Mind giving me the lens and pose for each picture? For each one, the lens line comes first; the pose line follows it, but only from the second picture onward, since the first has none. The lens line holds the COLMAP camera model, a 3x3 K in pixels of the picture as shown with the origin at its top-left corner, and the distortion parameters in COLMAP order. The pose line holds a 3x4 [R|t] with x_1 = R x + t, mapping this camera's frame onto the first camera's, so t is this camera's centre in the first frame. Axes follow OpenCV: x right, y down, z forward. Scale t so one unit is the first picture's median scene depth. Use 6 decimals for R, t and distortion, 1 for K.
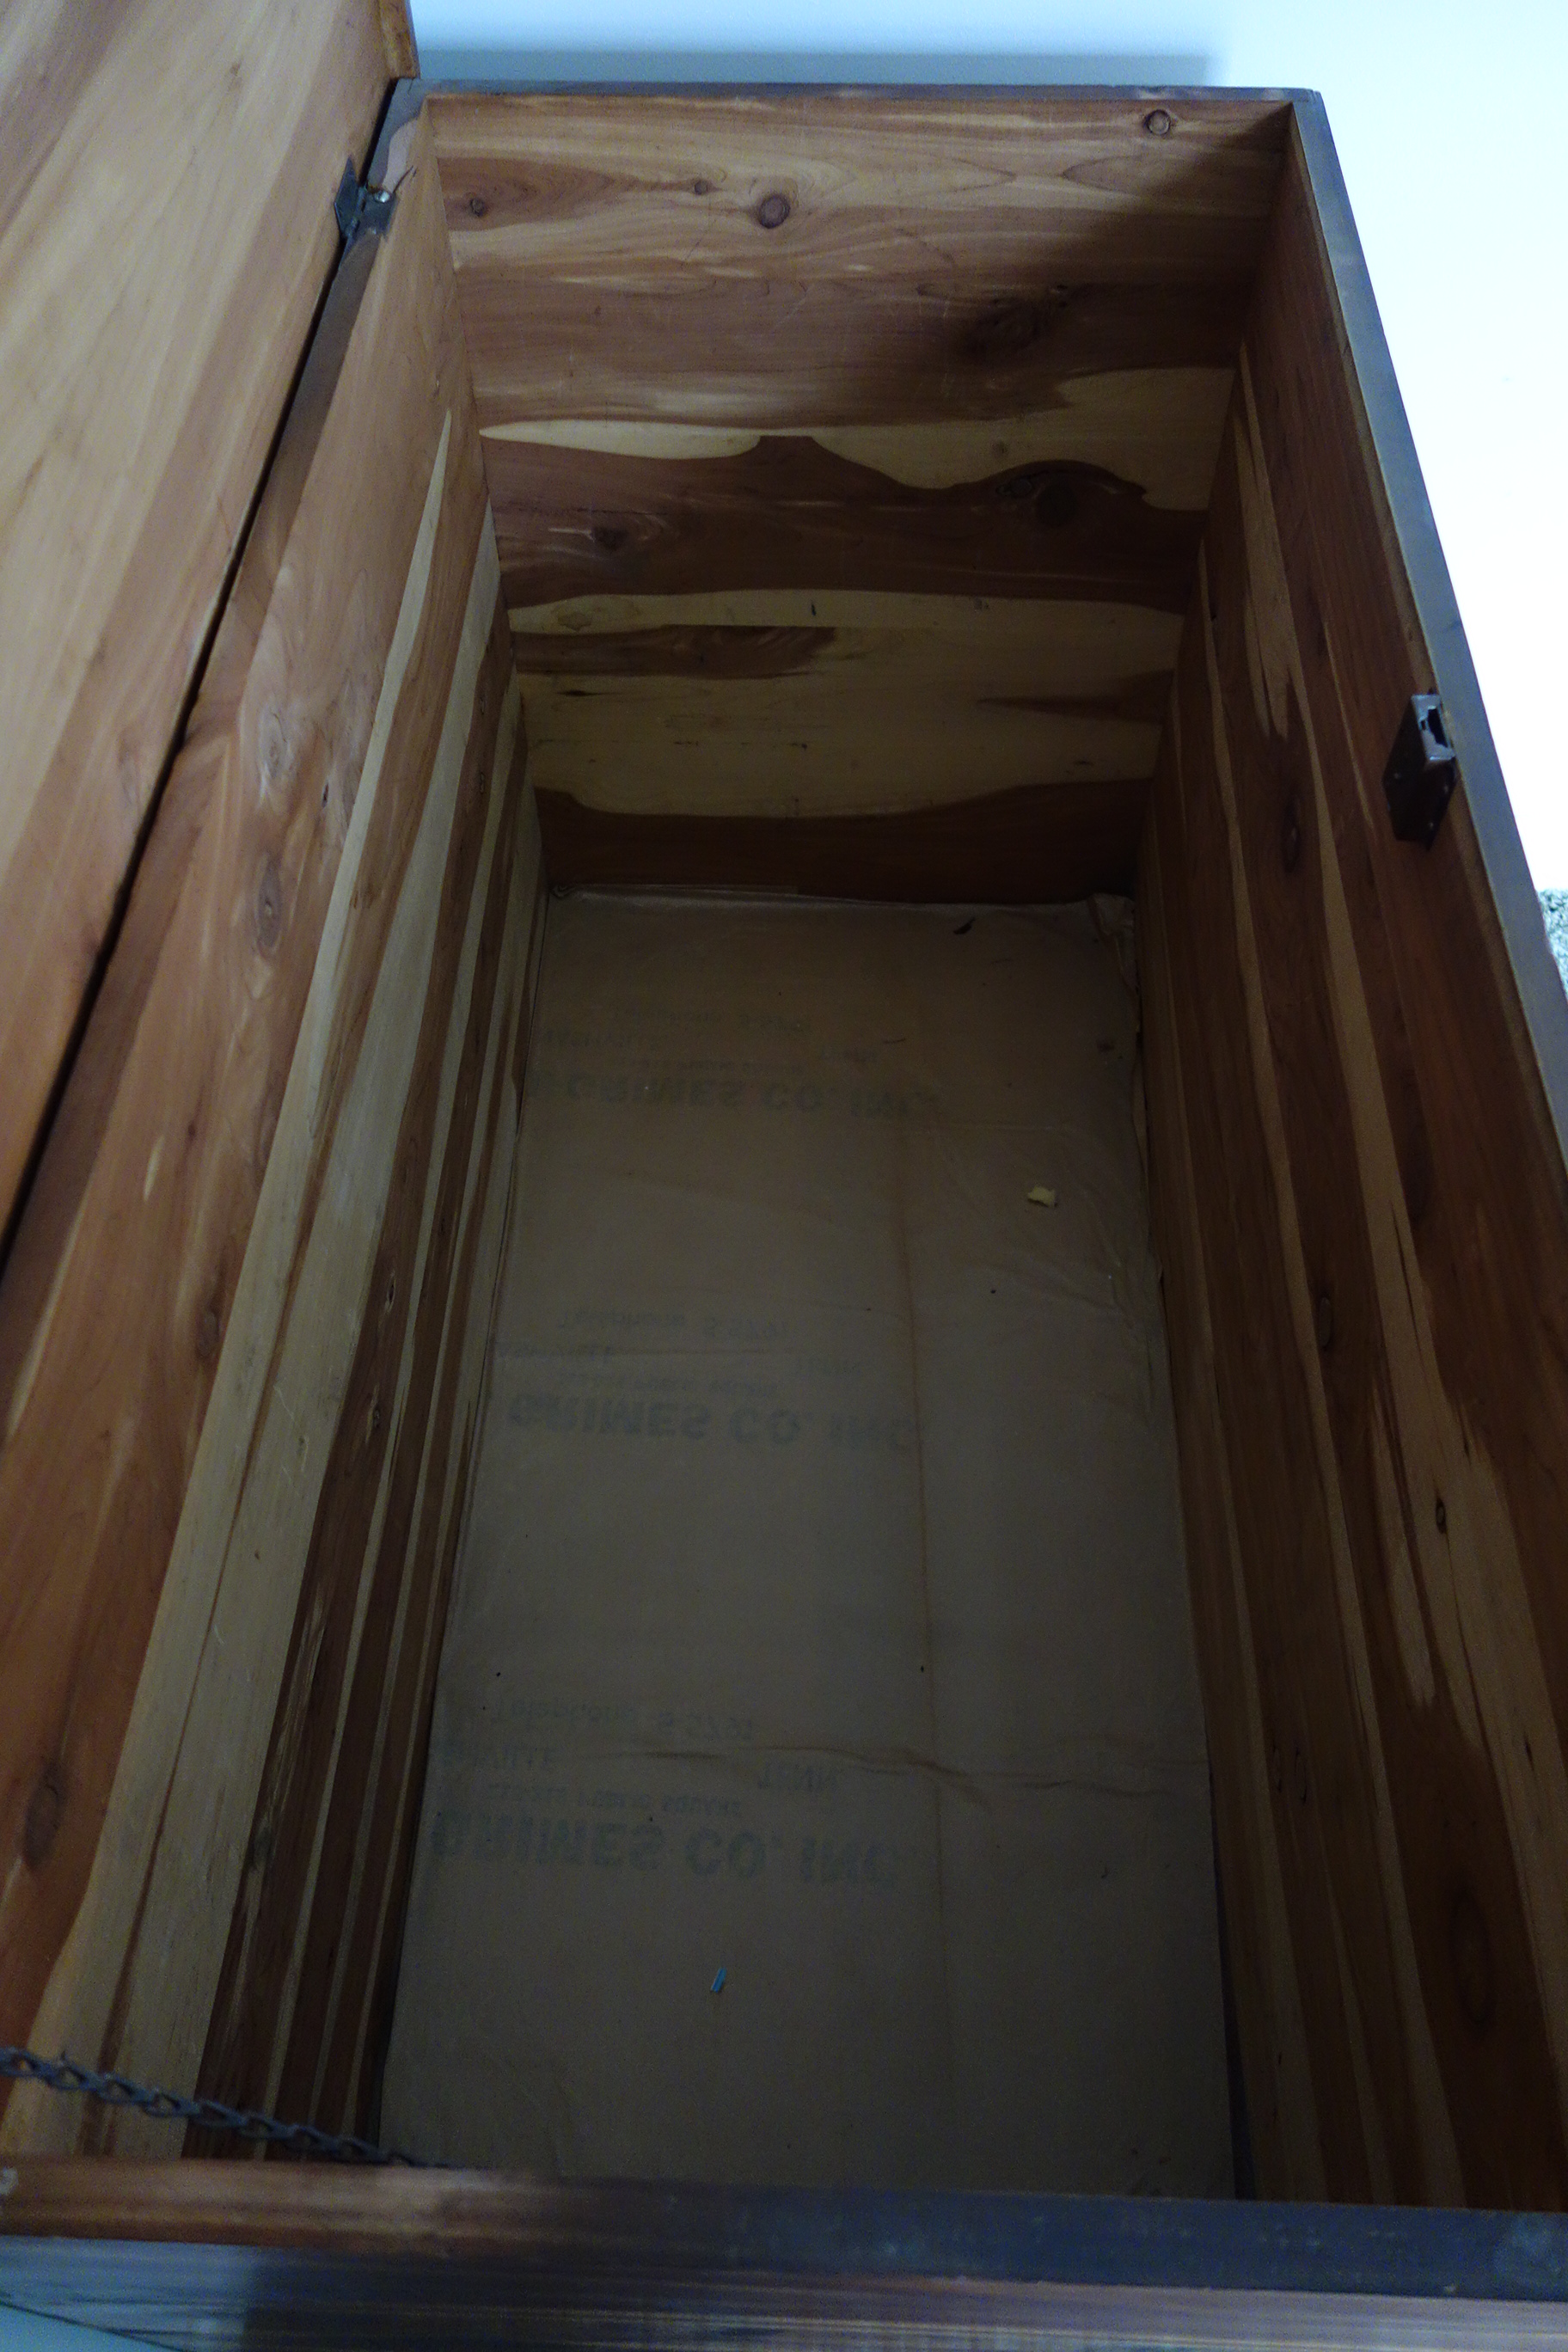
lens RADIAL K [[1851.8, 0, 784.0], [0, 1851.8, 1176.0], [0, 0, 1]] dist [0.006256, 0.002951]
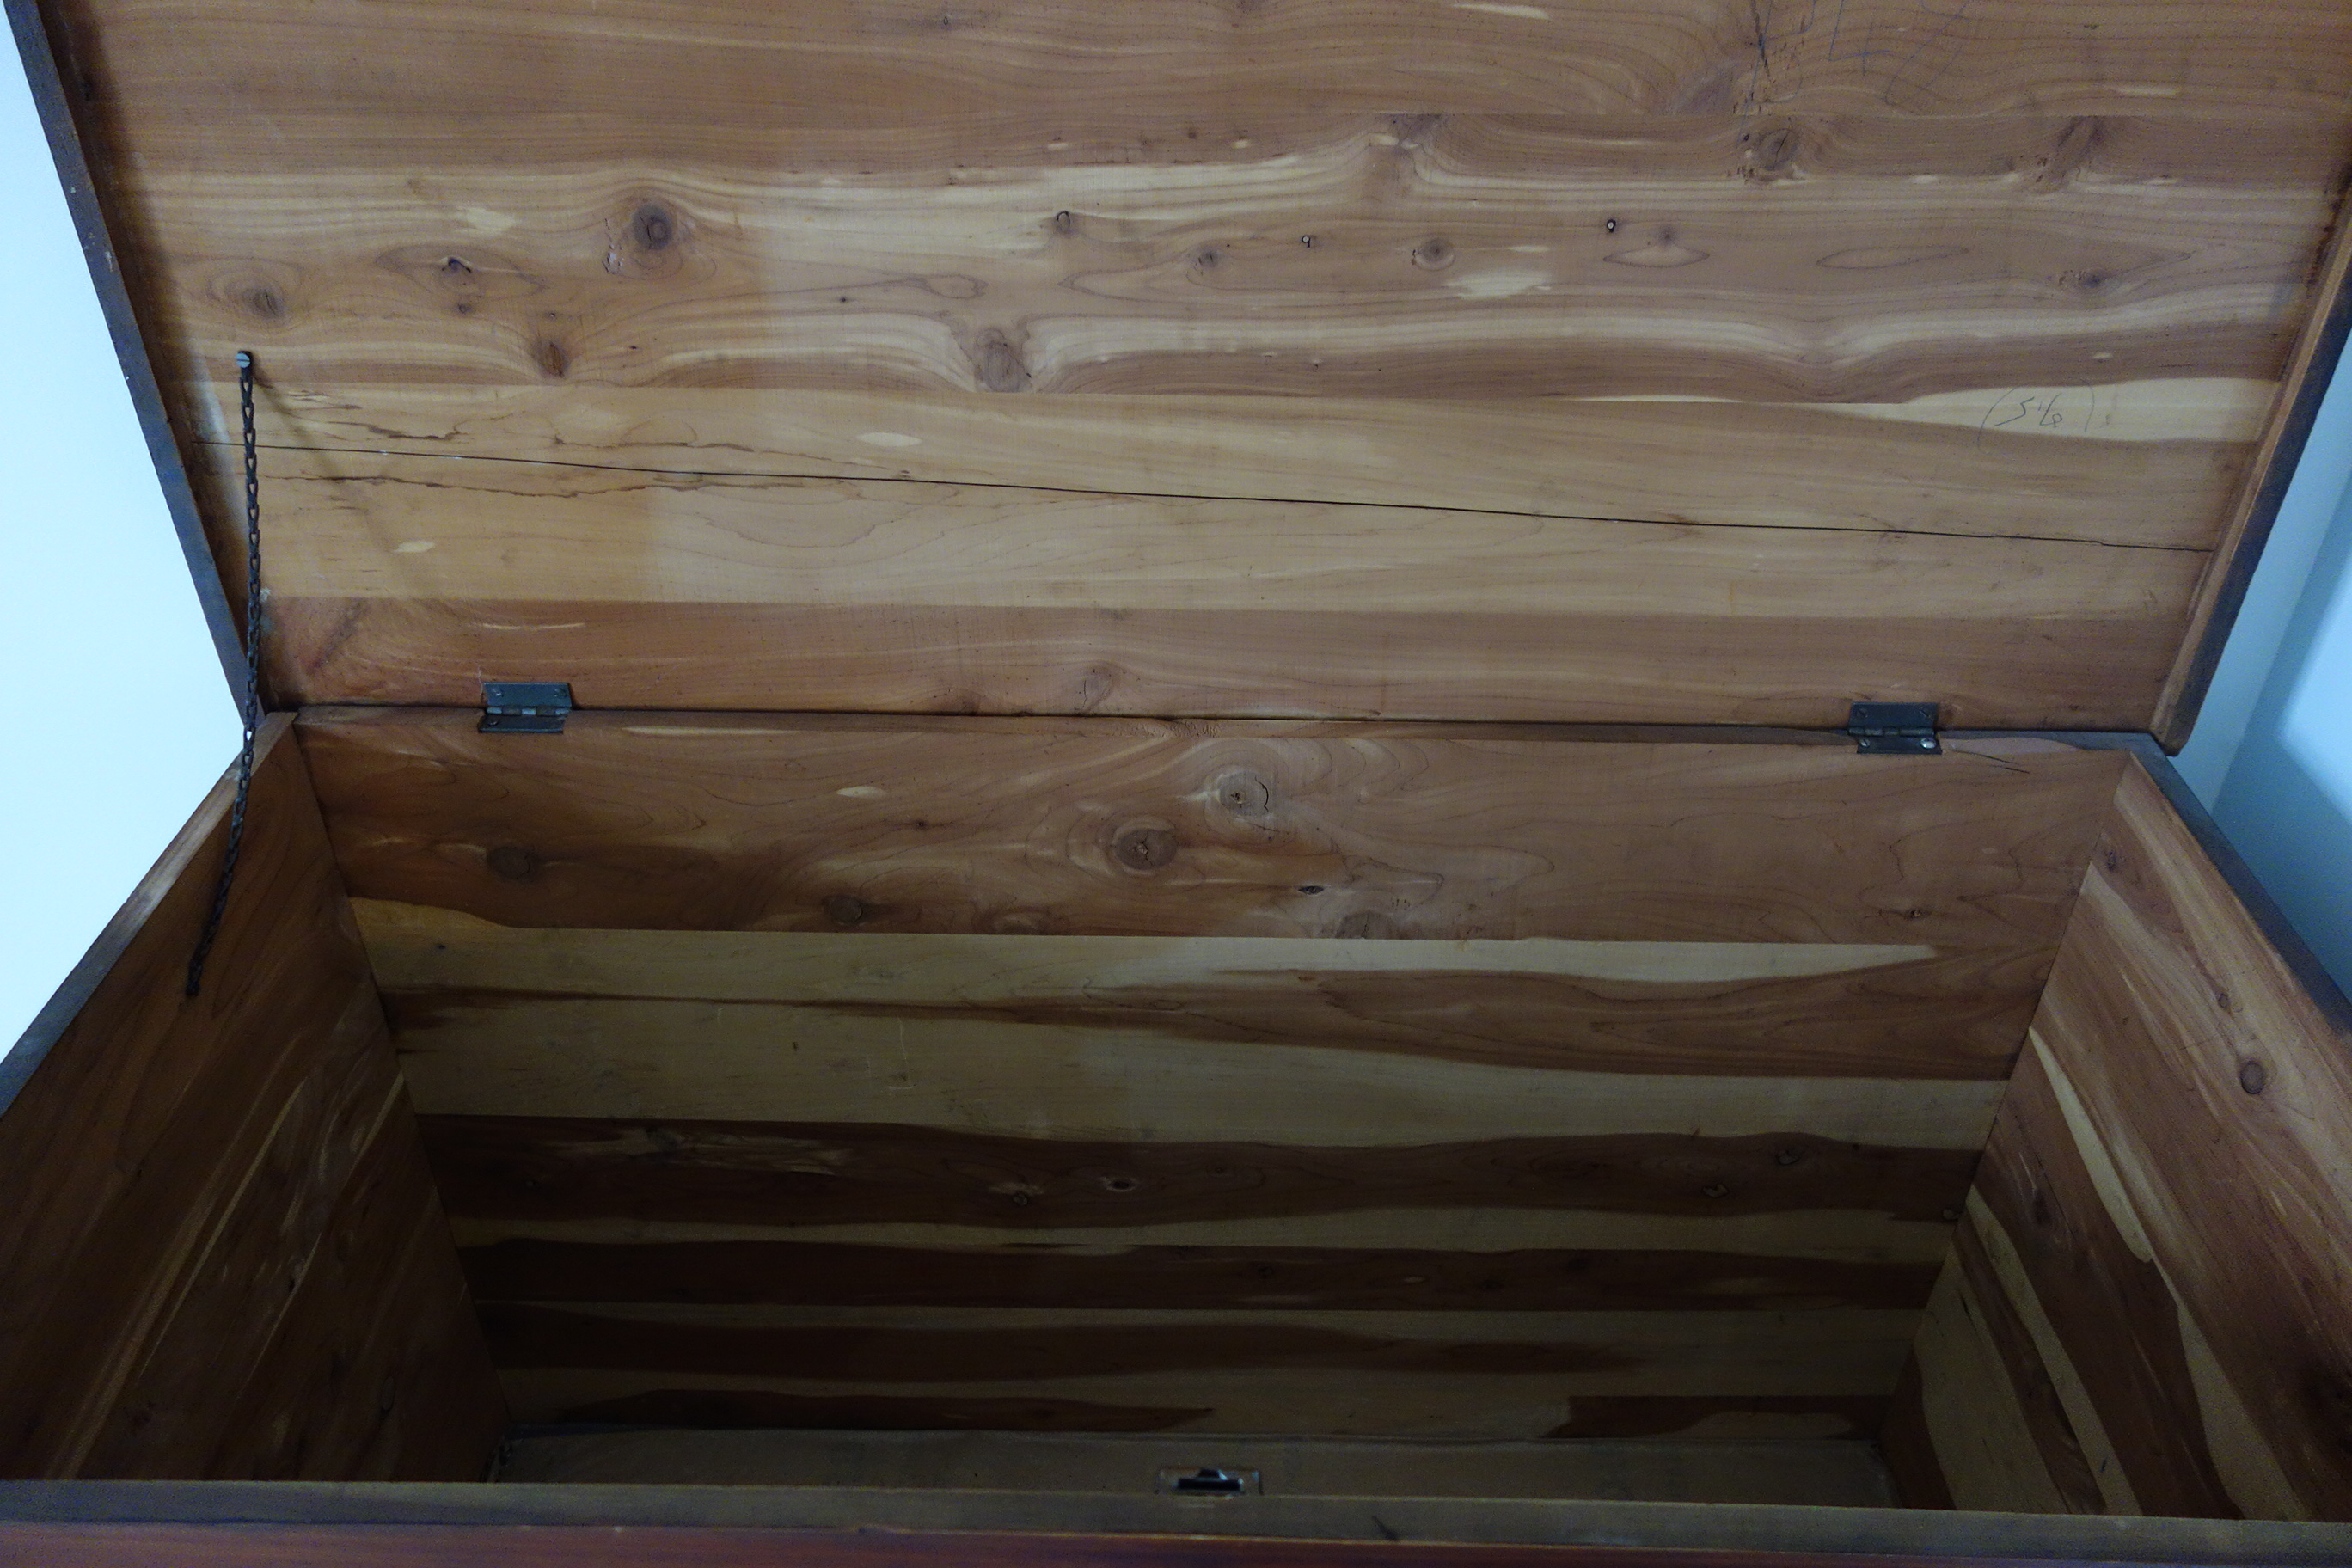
lens RADIAL K [[1851.8, 0, 1176.0], [0, 1851.8, 784.0], [0, 0, 1]] dist [0.006256, 0.002951]
pose [[0.019972, 0.581796, -0.813089, 0.587044], [-0.818709, 0.476303, 0.320703, -0.449528], [0.573861, 0.659279, 0.485835, 0.219932]]
